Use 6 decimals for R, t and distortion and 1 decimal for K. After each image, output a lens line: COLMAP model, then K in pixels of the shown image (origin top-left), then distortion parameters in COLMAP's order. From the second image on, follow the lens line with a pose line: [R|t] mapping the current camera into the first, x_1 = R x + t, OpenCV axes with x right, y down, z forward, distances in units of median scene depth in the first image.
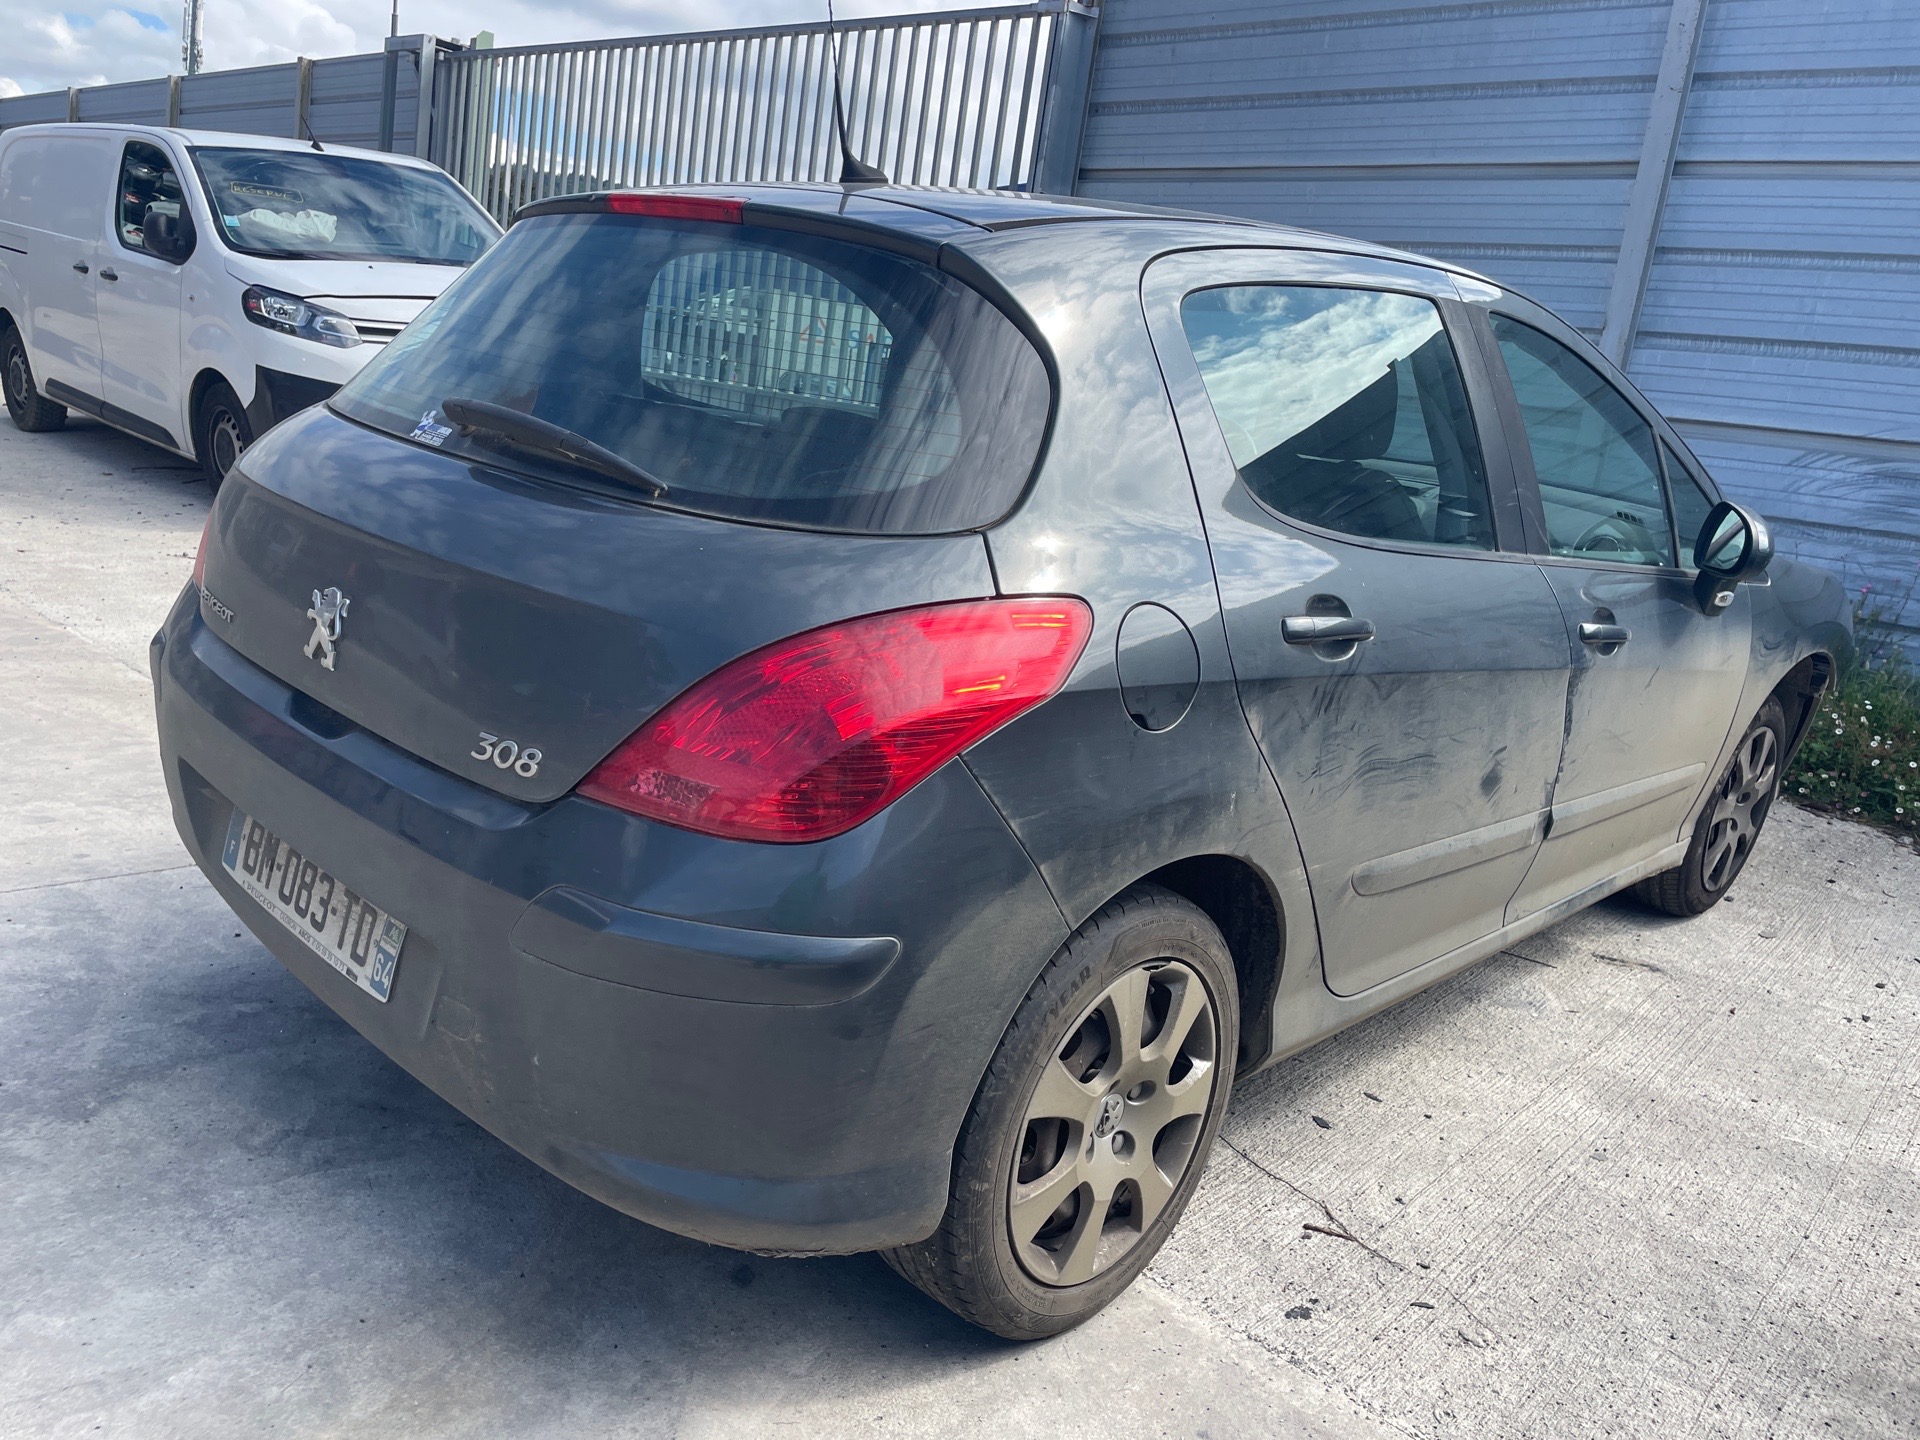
lens RADIAL K [[1374.4, 0, 962.0], [0, 1374.4, 730.1], [0, 0, 1]] dist [0.072205, -0.085078]
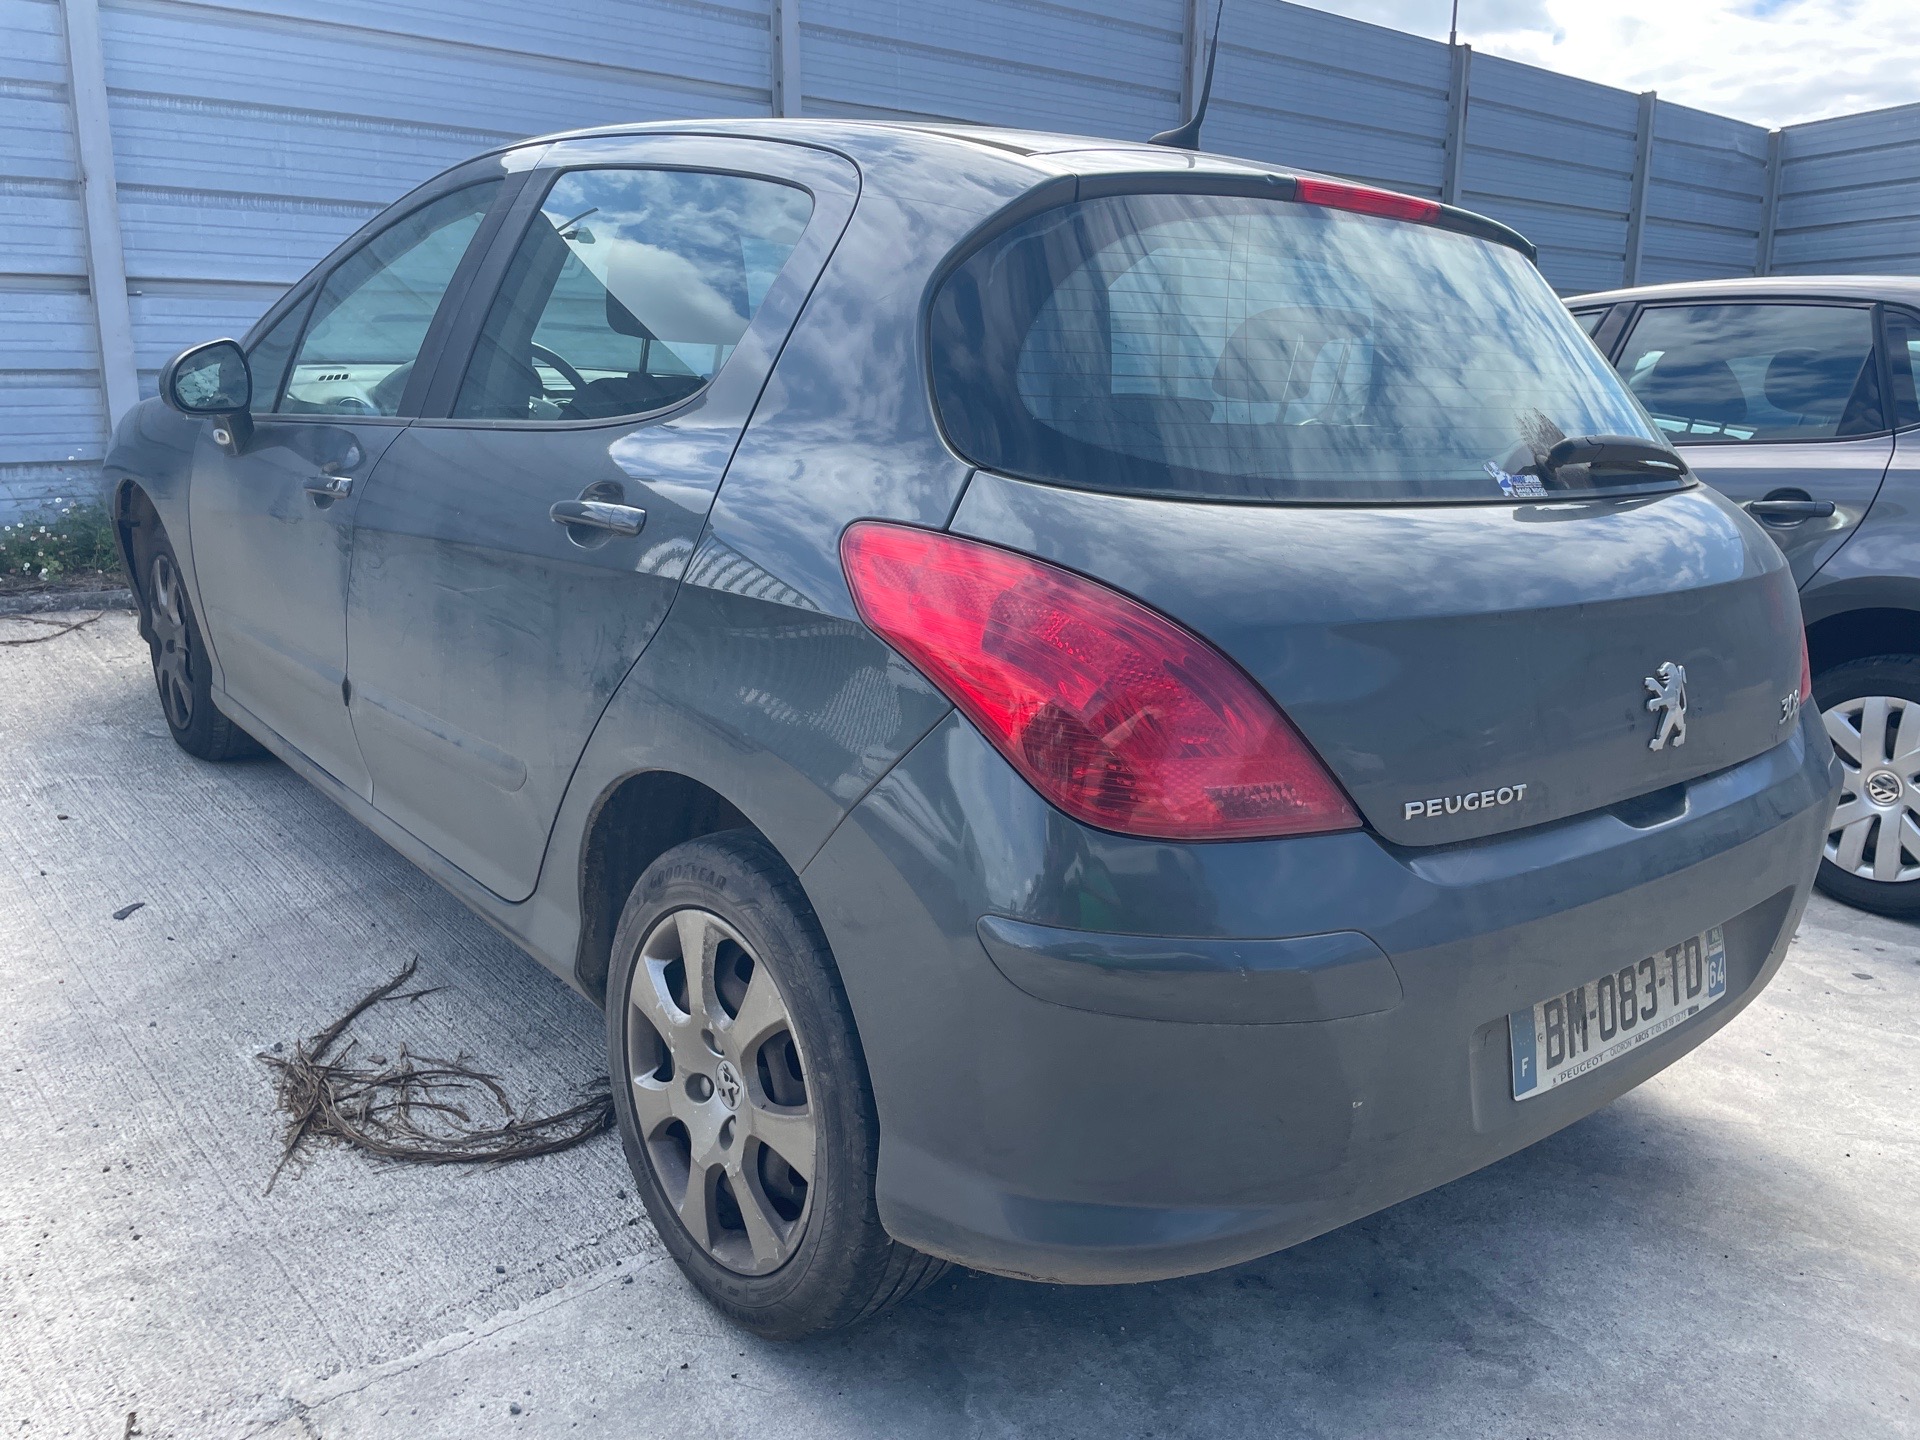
lens RADIAL K [[1374.4, 0, 962.0], [0, 1374.4, 730.1], [0, 0, 1]] dist [0.072205, -0.085078]
pose [[0.161170, -0.363601, 0.917507, -0.398553], [0.243172, 0.915629, 0.320141, -0.125321], [-0.956500, 0.171515, 0.235990, 0.346367]]
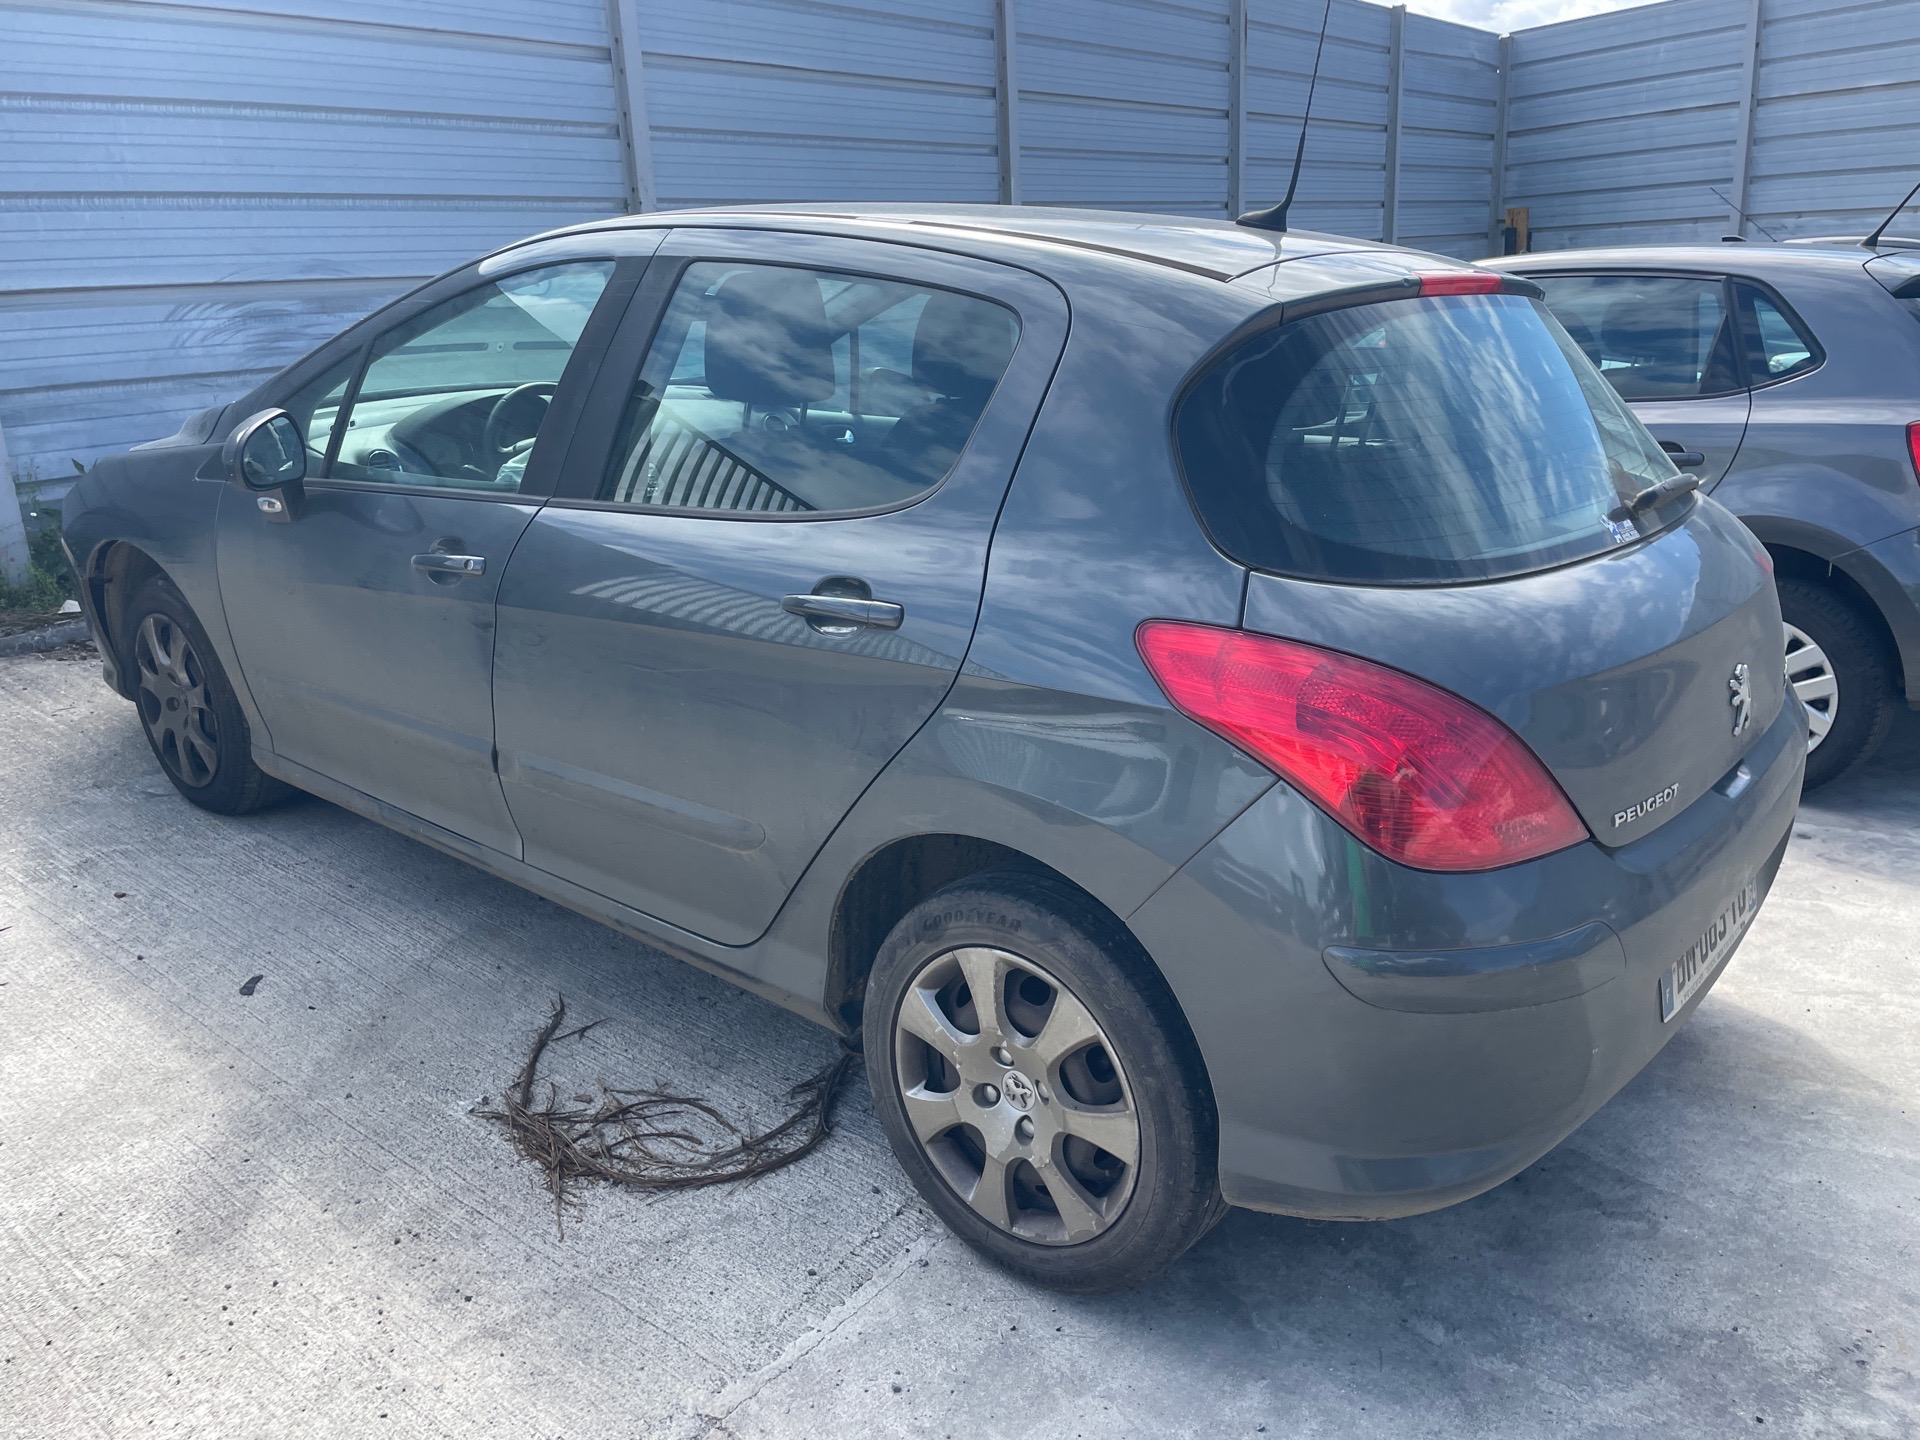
lens RADIAL K [[1374.4, 0, 962.0], [0, 1374.4, 730.1], [0, 0, 1]] dist [0.072205, -0.085078]
pose [[-0.026986, -0.432437, 0.901260, -0.438739], [0.265767, 0.866037, 0.423495, -0.210026], [-0.963660, 0.250954, 0.091556, 0.446461]]
